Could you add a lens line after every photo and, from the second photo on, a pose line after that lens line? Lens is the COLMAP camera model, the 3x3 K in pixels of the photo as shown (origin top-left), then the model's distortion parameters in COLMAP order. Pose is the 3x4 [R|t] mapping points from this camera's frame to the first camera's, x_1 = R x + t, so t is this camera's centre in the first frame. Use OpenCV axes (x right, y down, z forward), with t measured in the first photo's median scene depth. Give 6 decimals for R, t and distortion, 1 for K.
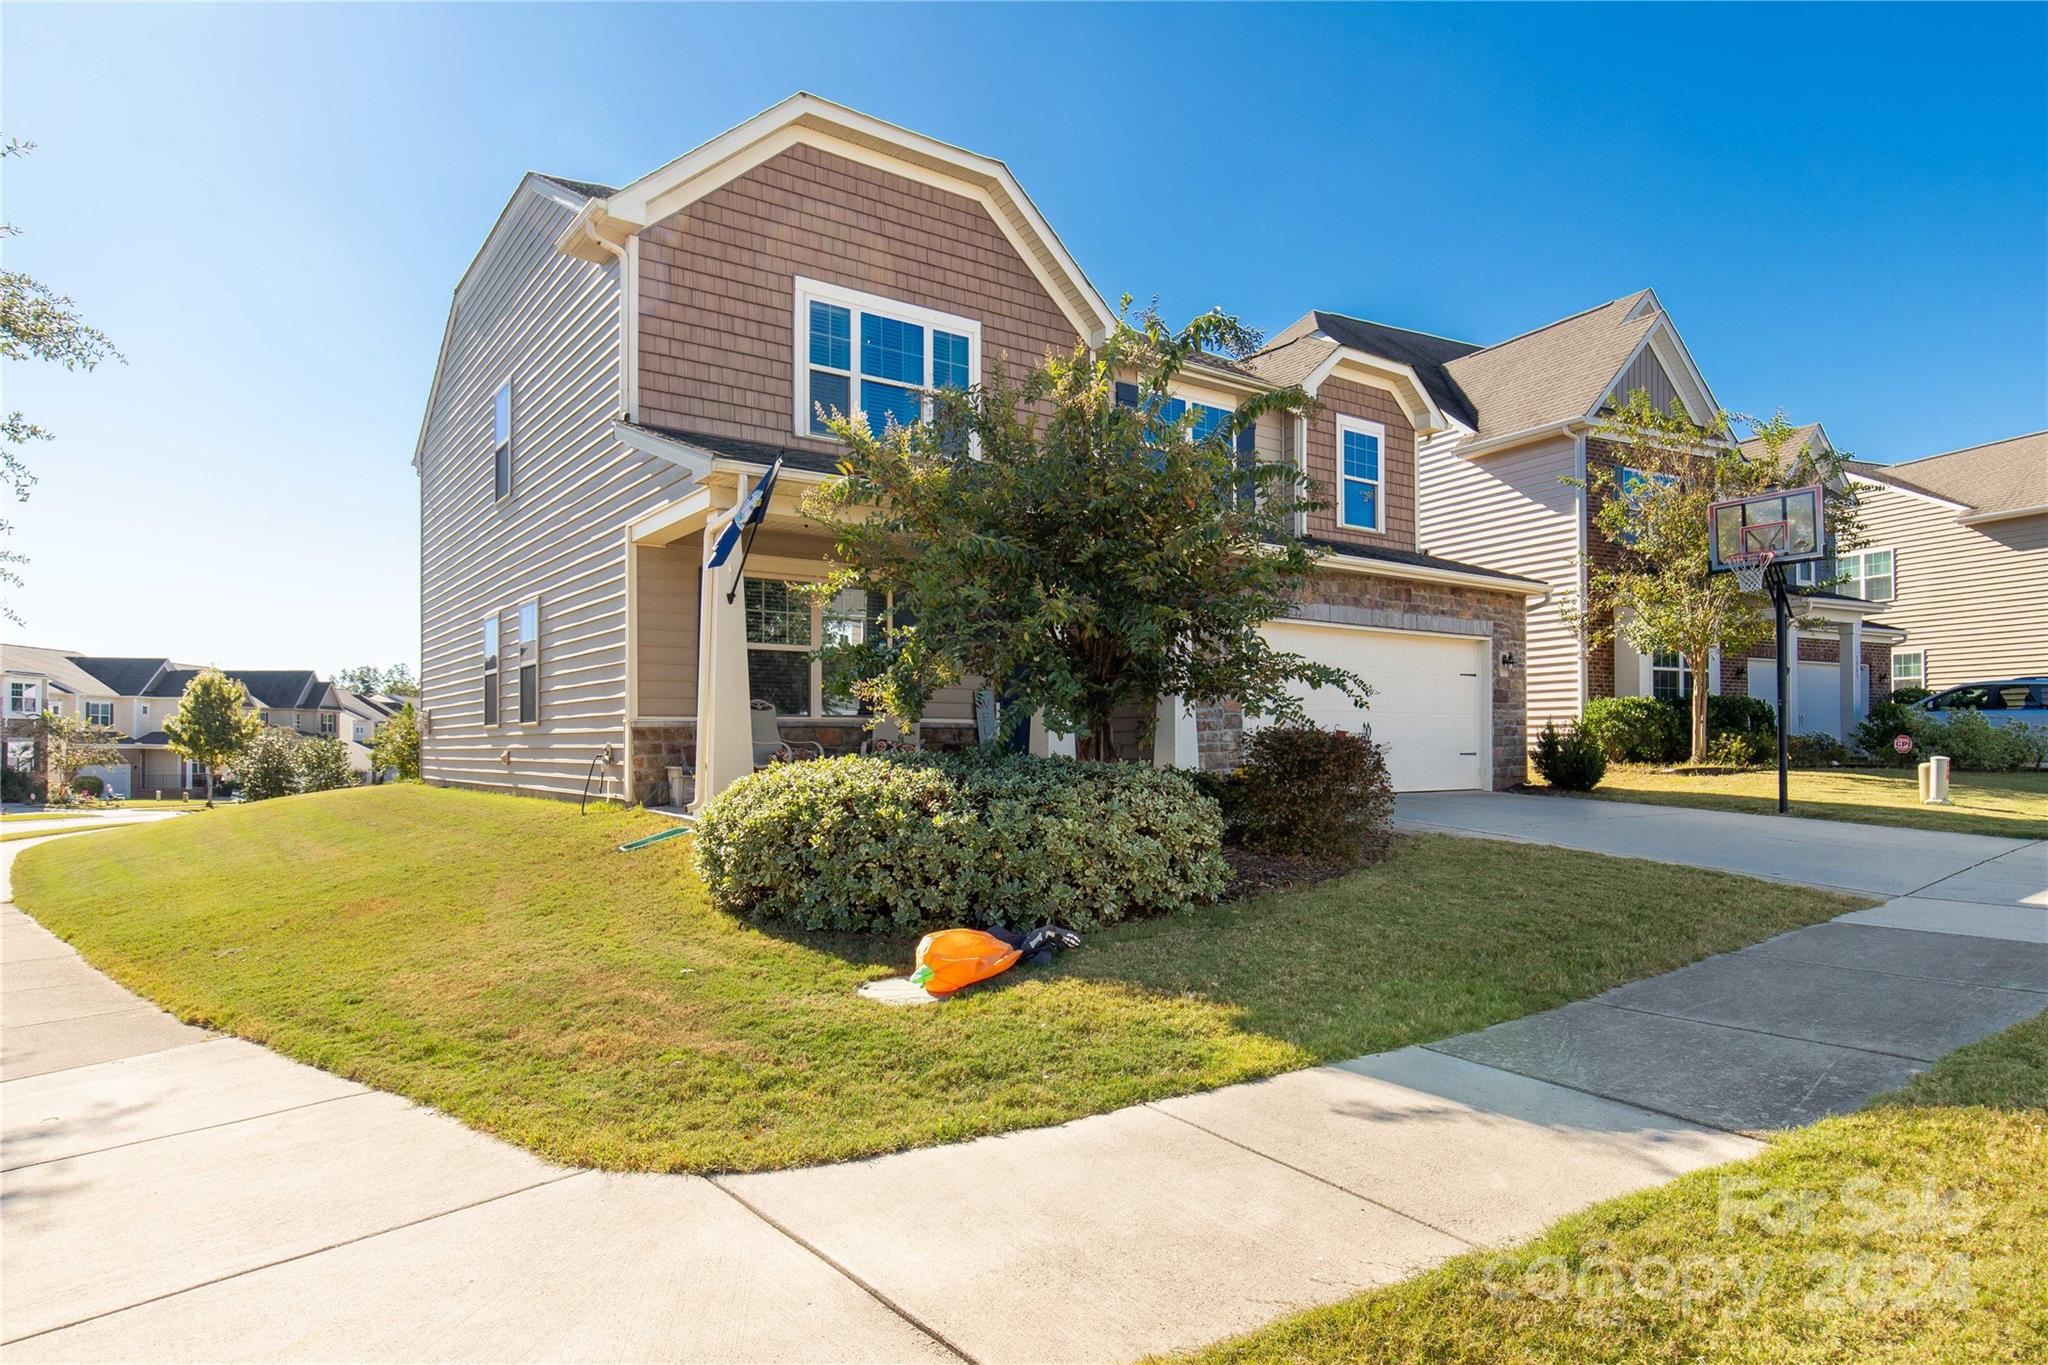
lens RADIAL K [[1185.8, 0, 1023.4], [0, 1185.8, 731.5], [0, 0, 1]] dist [0.018257, 0.000044]
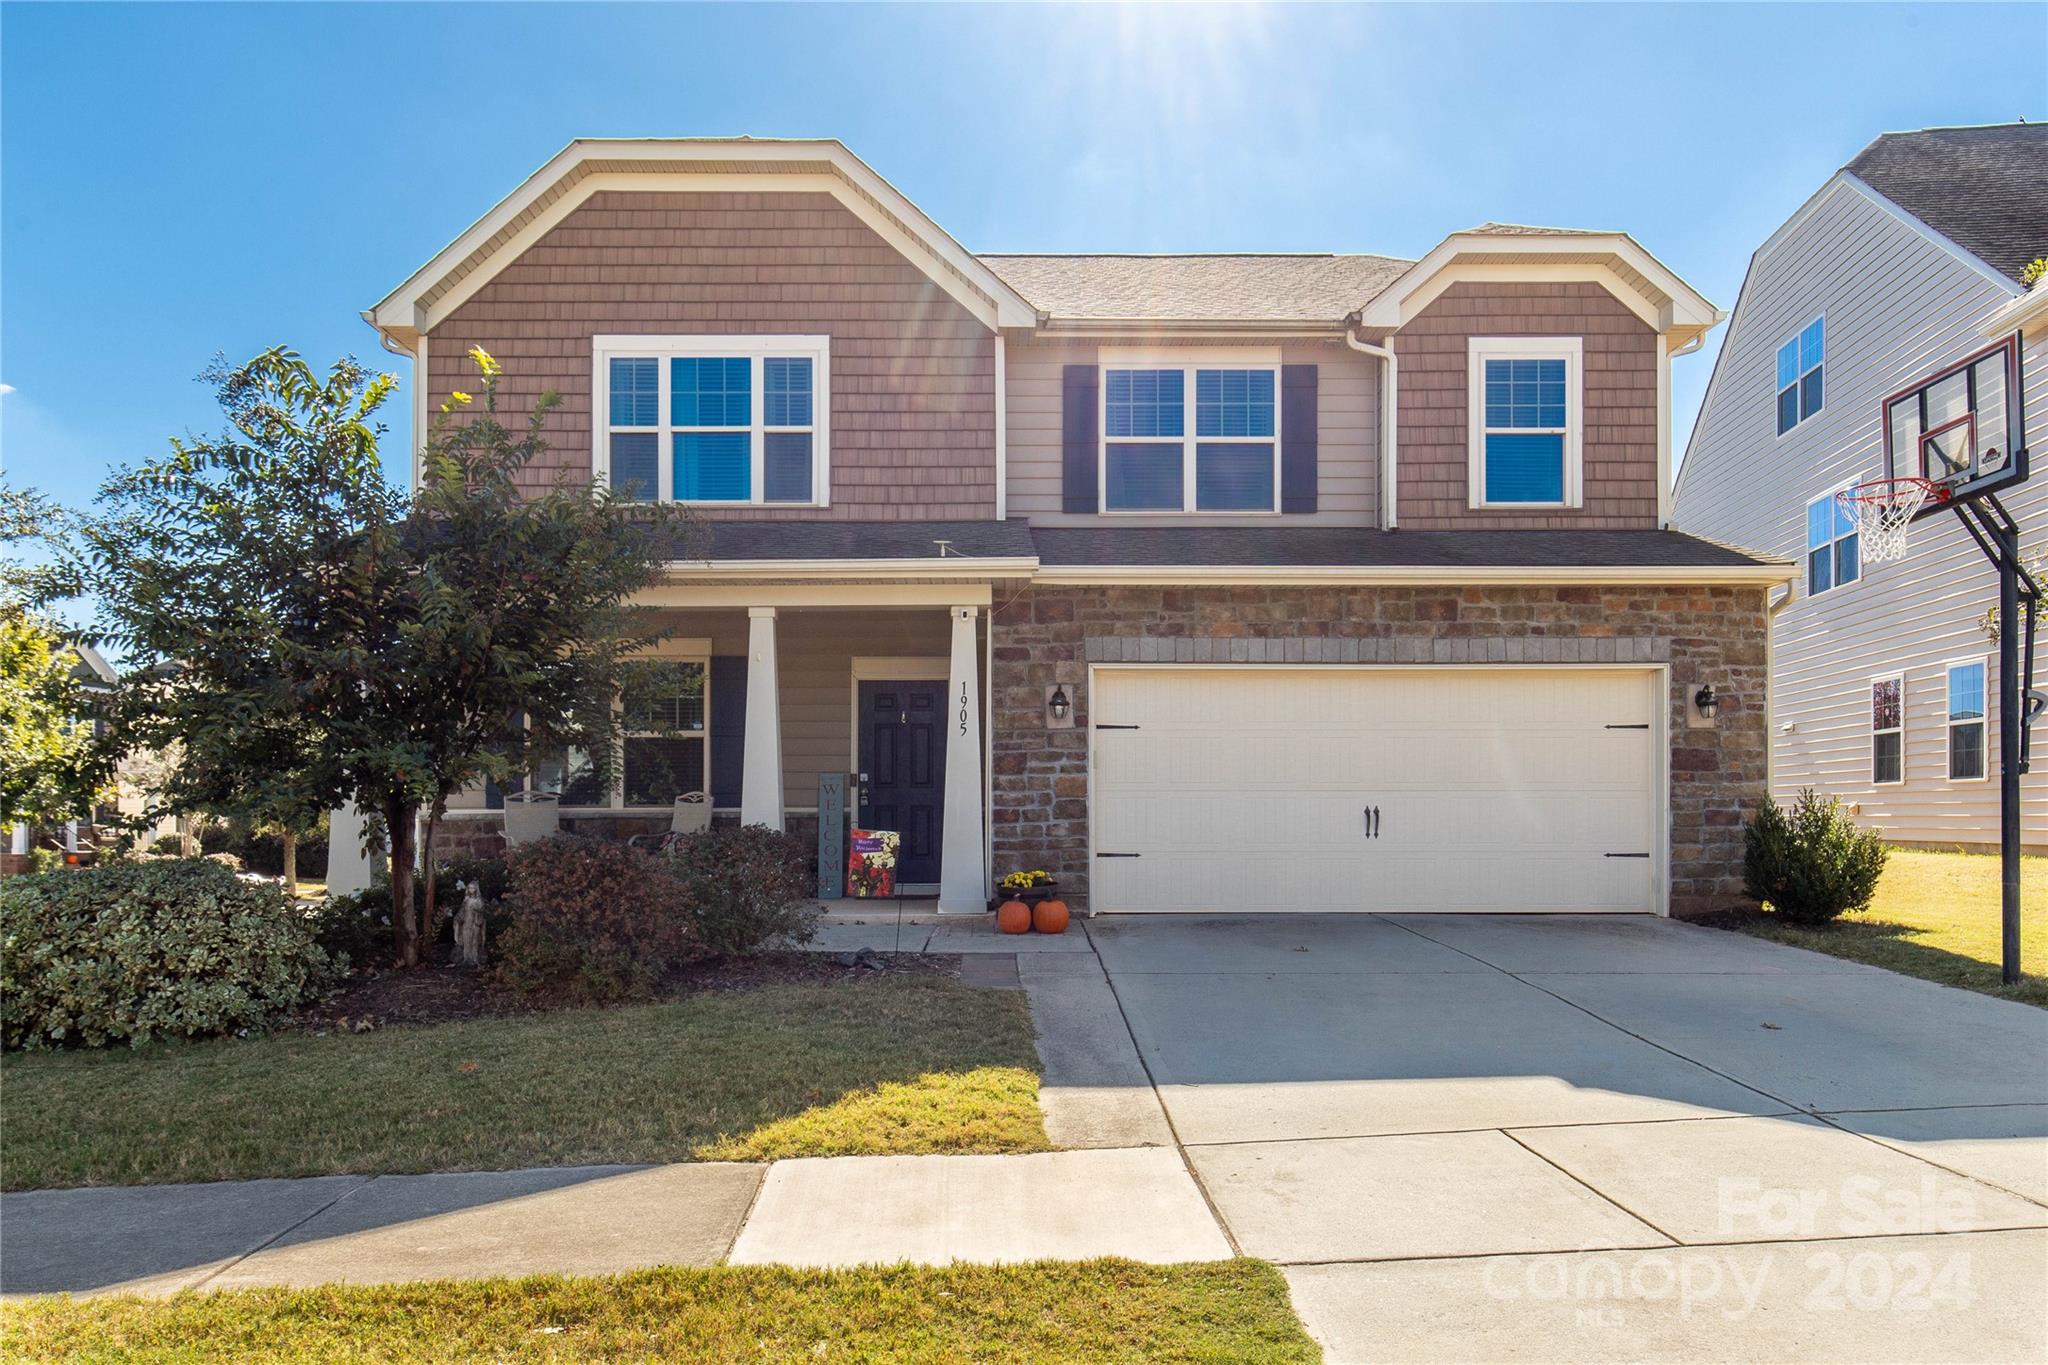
lens RADIAL K [[1399.9, 0, 1024.4], [0, 1399.9, 817.1], [0, 0, 1]] dist [0.000757, 0.001302]
pose [[0.811965, 0.000600, -0.583706, 0.654093], [0.008811, 0.999873, 0.013284, -0.015706], [0.583639, -0.015930, 0.811857, 0.271252]]
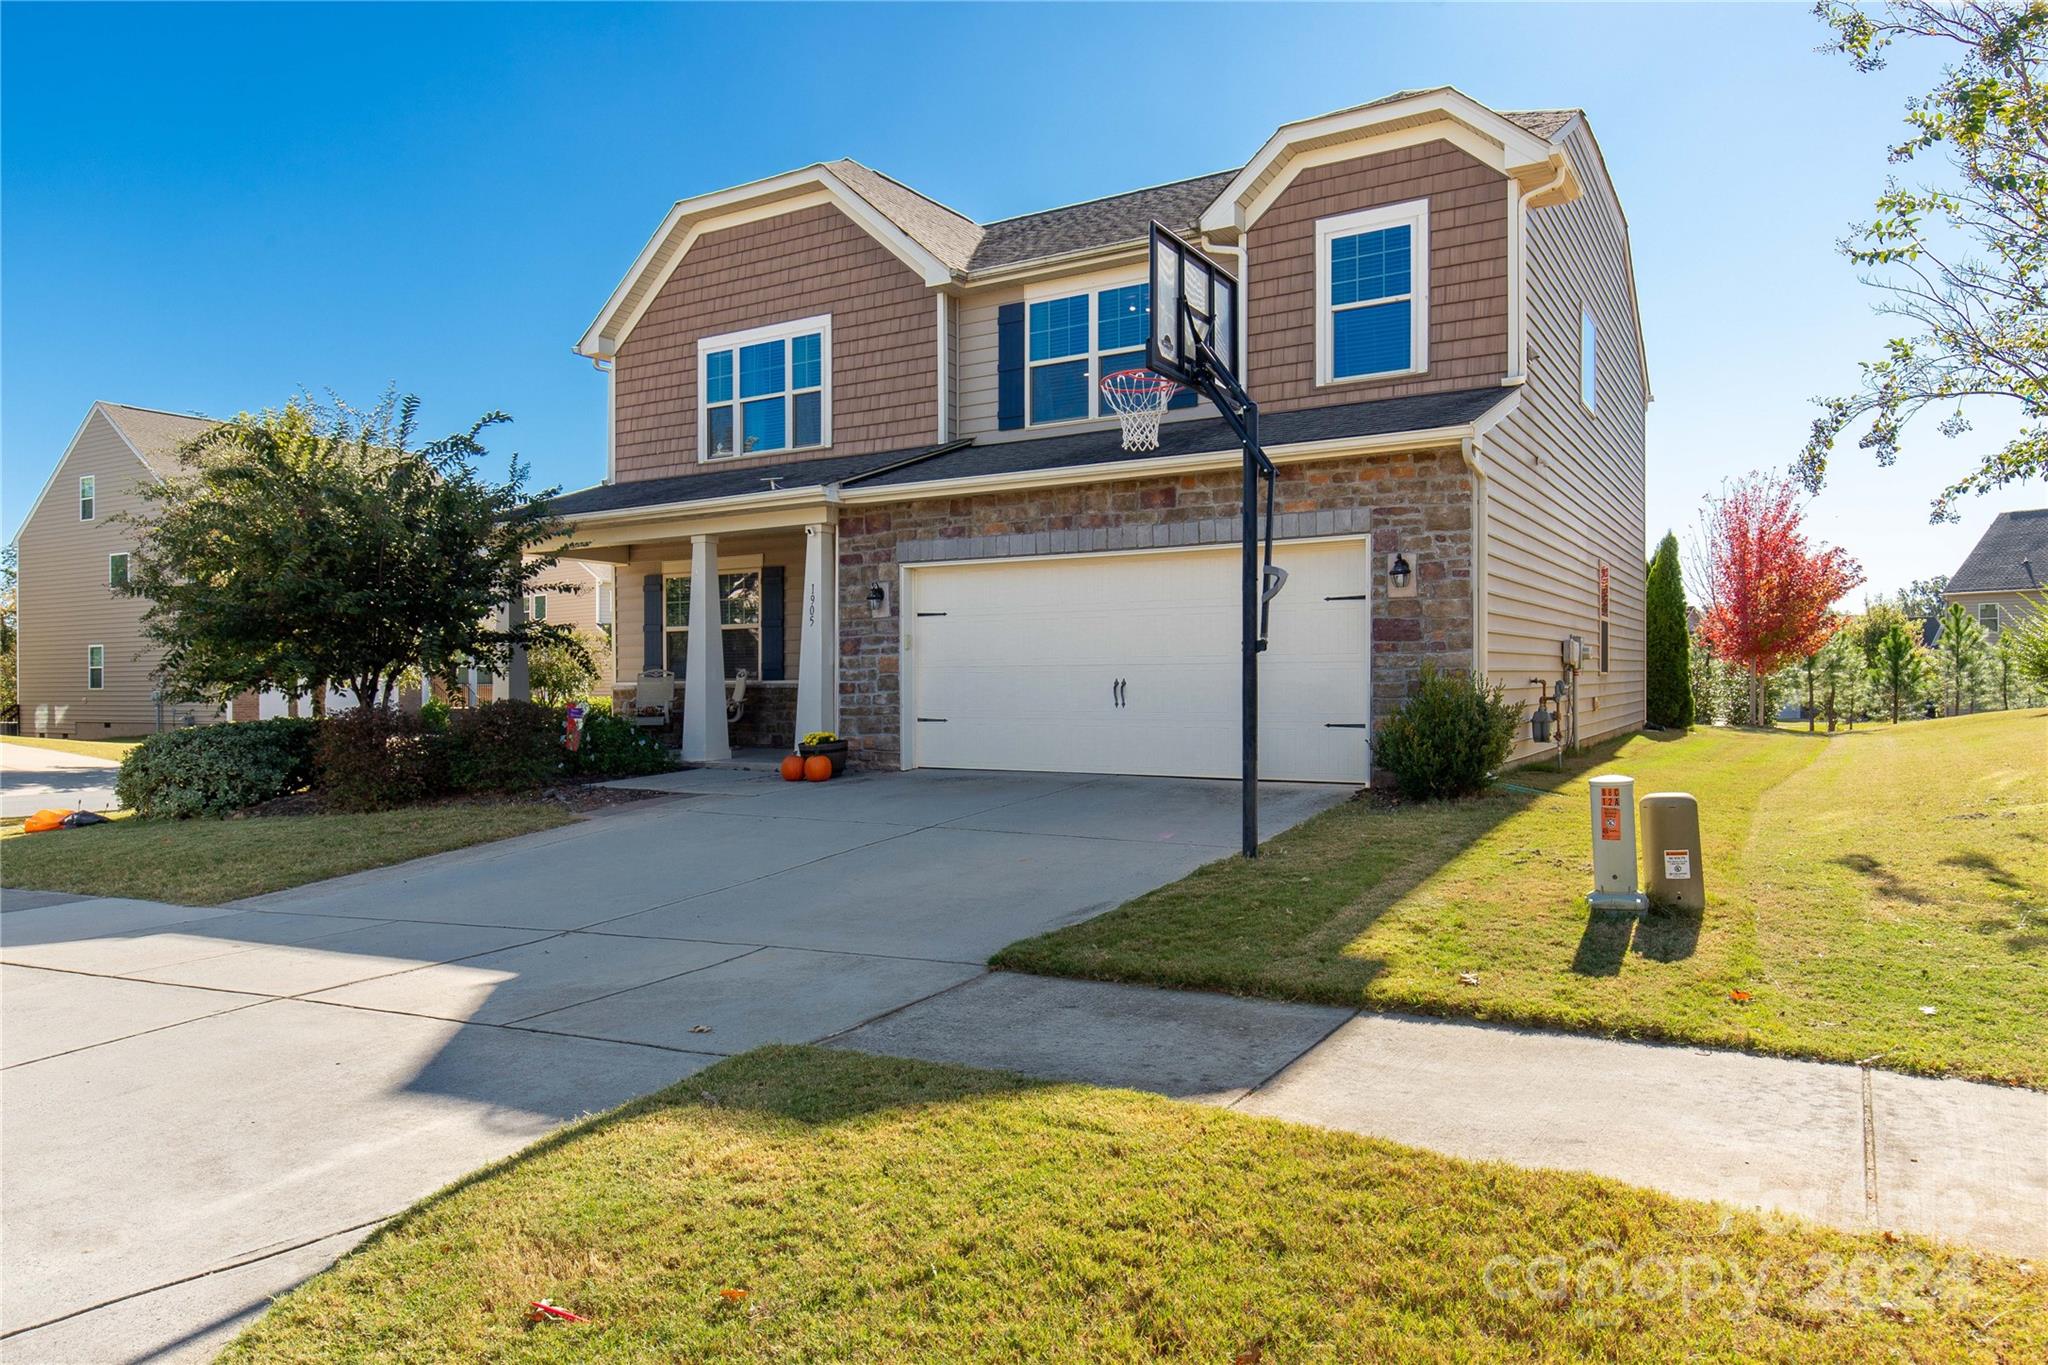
lens RADIAL K [[1295.2, 0, 1033.4], [0, 1295.2, 672.8], [0, 0, 1]] dist [0.005223, 0.002192]
pose [[0.392002, -0.005900, -0.919946, 1.120312], [0.021075, 0.999775, 0.002568, -0.016610], [0.919723, -0.020395, 0.392038, 0.701326]]
